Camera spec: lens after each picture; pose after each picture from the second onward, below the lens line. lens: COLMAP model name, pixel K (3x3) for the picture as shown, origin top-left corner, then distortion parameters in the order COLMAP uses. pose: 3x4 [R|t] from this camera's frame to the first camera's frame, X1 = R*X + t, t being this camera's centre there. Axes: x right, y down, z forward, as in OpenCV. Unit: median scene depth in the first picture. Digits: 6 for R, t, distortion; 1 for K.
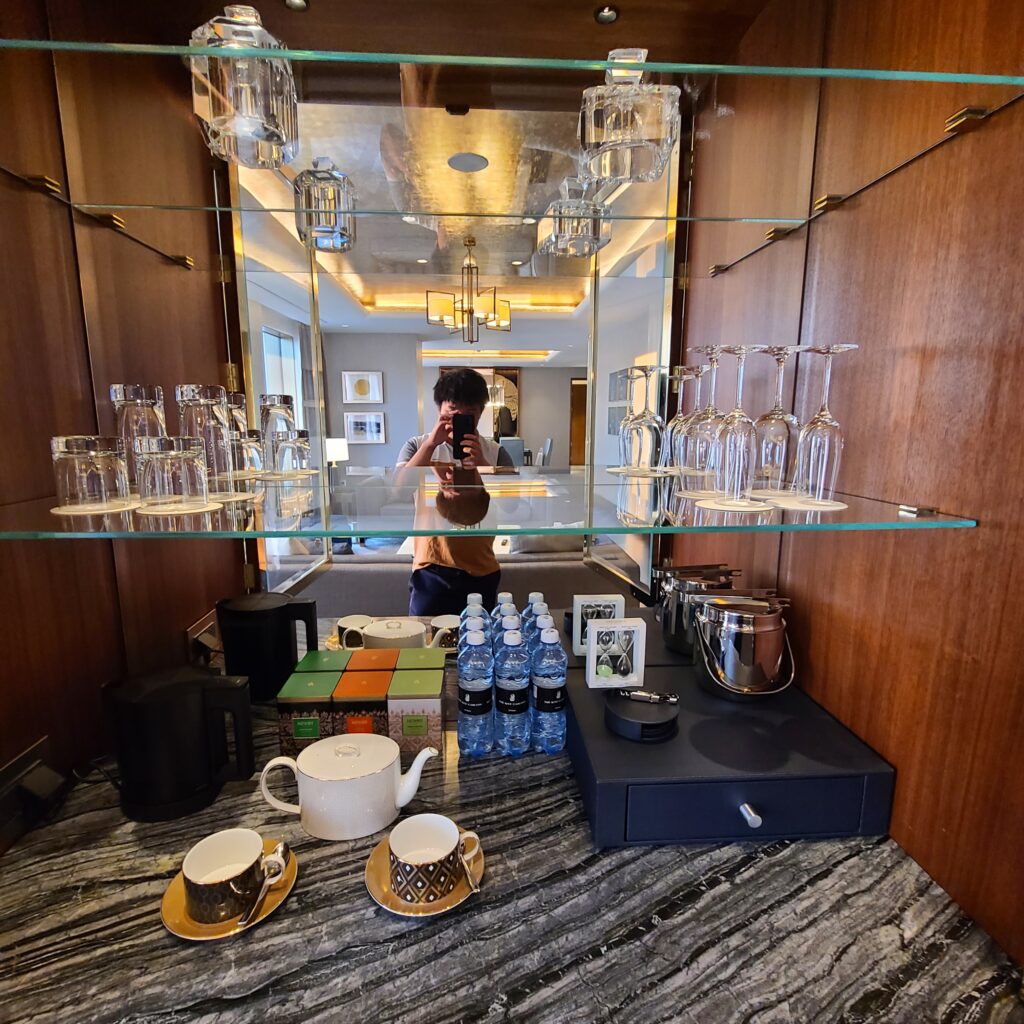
lens RADIAL K [[557.4, 0, 504.8], [0, 557.4, 515.0], [0, 0, 1]] dist [0.003130, -0.003178]
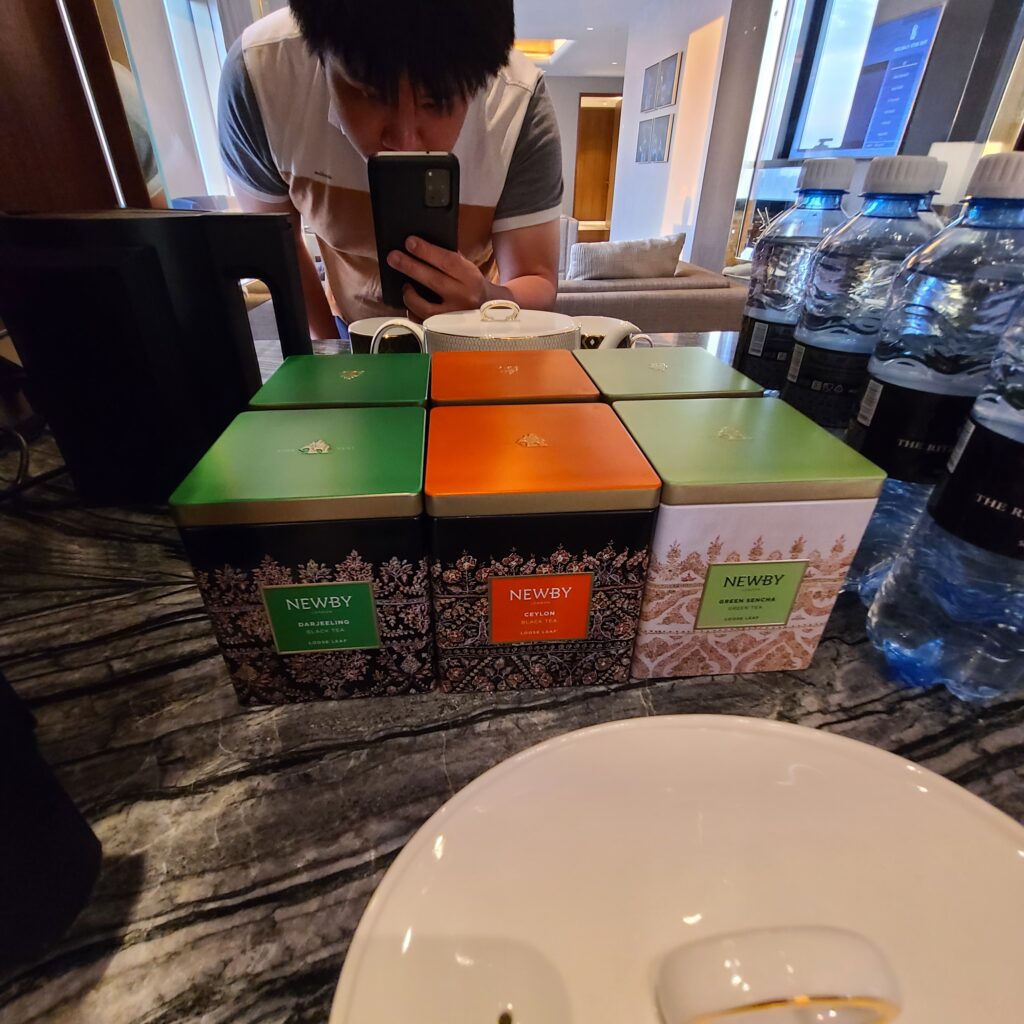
lens RADIAL K [[557.4, 0, 507.0], [0, 557.4, 513.2], [0, 0, 1]] dist [0.003130, -0.003178]
pose [[0.999359, -0.014512, 0.032726, -0.394001], [0.001503, 0.930346, 0.366680, 0.347503], [-0.035768, -0.366395, 0.929771, 1.094675]]
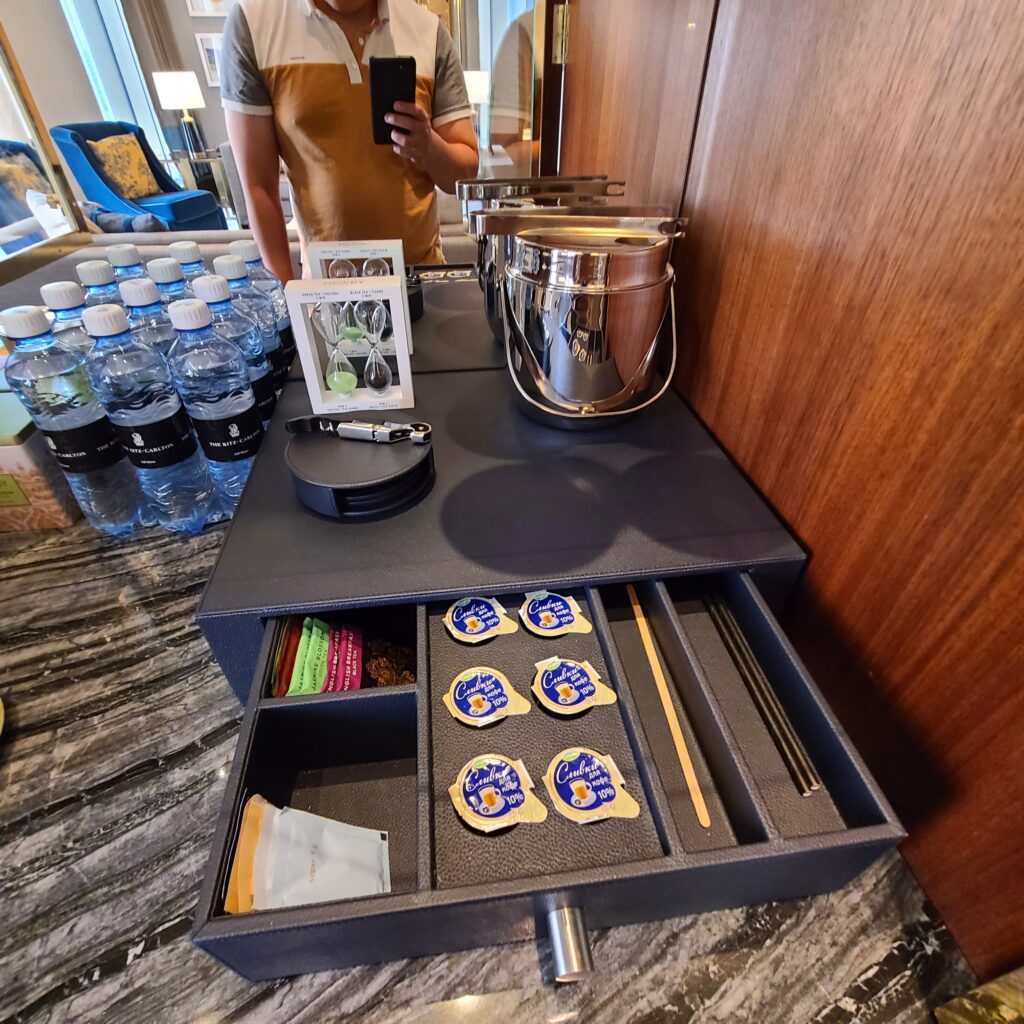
lens RADIAL K [[557.4, 0, 503.1], [0, 557.4, 517.8], [0, 0, 1]] dist [0.003130, -0.003178]
pose [[0.997164, -0.048631, 0.057444, 0.434405], [0.014382, 0.872277, 0.488800, 0.190735], [-0.073878, -0.486587, 0.870503, 0.654963]]
